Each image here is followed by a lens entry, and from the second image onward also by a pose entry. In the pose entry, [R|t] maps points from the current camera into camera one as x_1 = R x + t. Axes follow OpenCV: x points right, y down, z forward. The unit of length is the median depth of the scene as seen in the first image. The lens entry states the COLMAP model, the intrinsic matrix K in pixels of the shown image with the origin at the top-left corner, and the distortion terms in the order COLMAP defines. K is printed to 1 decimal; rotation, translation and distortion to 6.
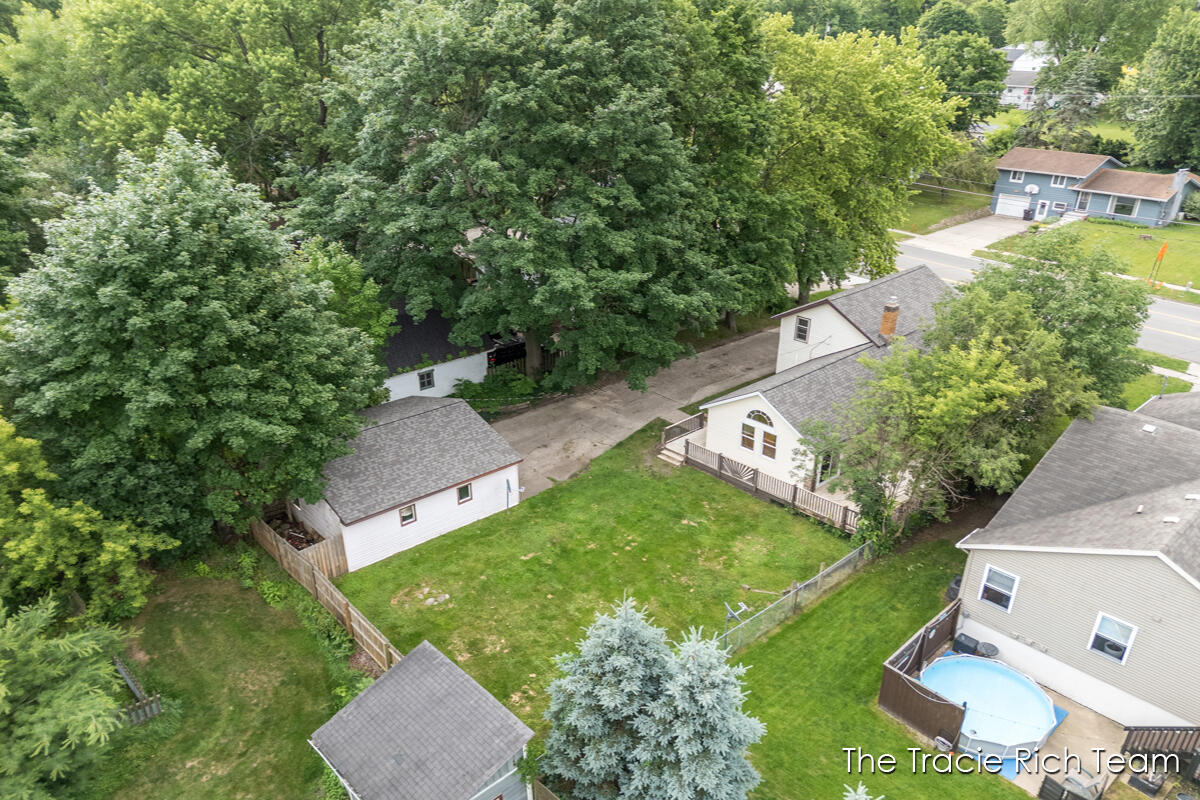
lens RADIAL K [[872.3, 0, 596.2], [0, 872.3, 467.8], [0, 0, 1]] dist [0.004979, -0.000617]
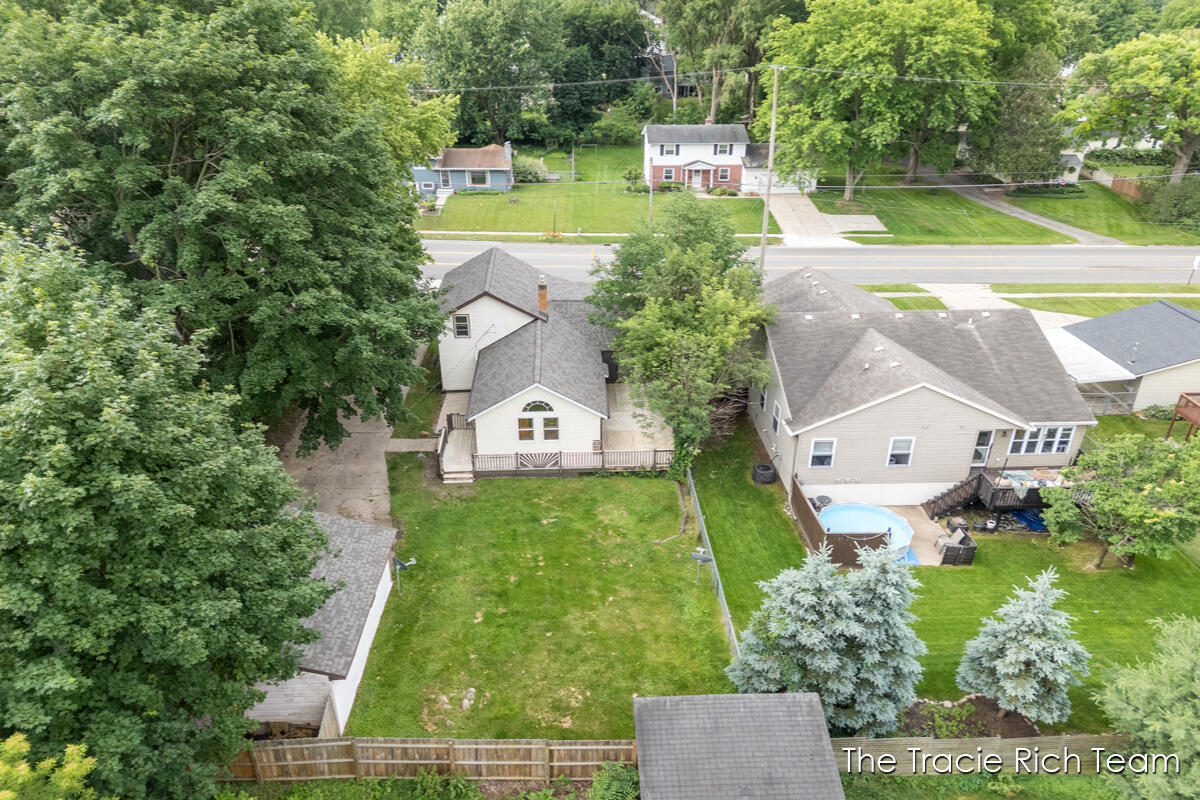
lens RADIAL K [[872.3, 0, 596.2], [0, 872.3, 467.8], [0, 0, 1]] dist [0.004979, -0.000617]
pose [[0.633440, -0.354813, 0.687649, -0.509075], [0.350449, 0.923856, 0.153869, -0.124894], [-0.689884, 0.143519, 0.709551, 0.210105]]
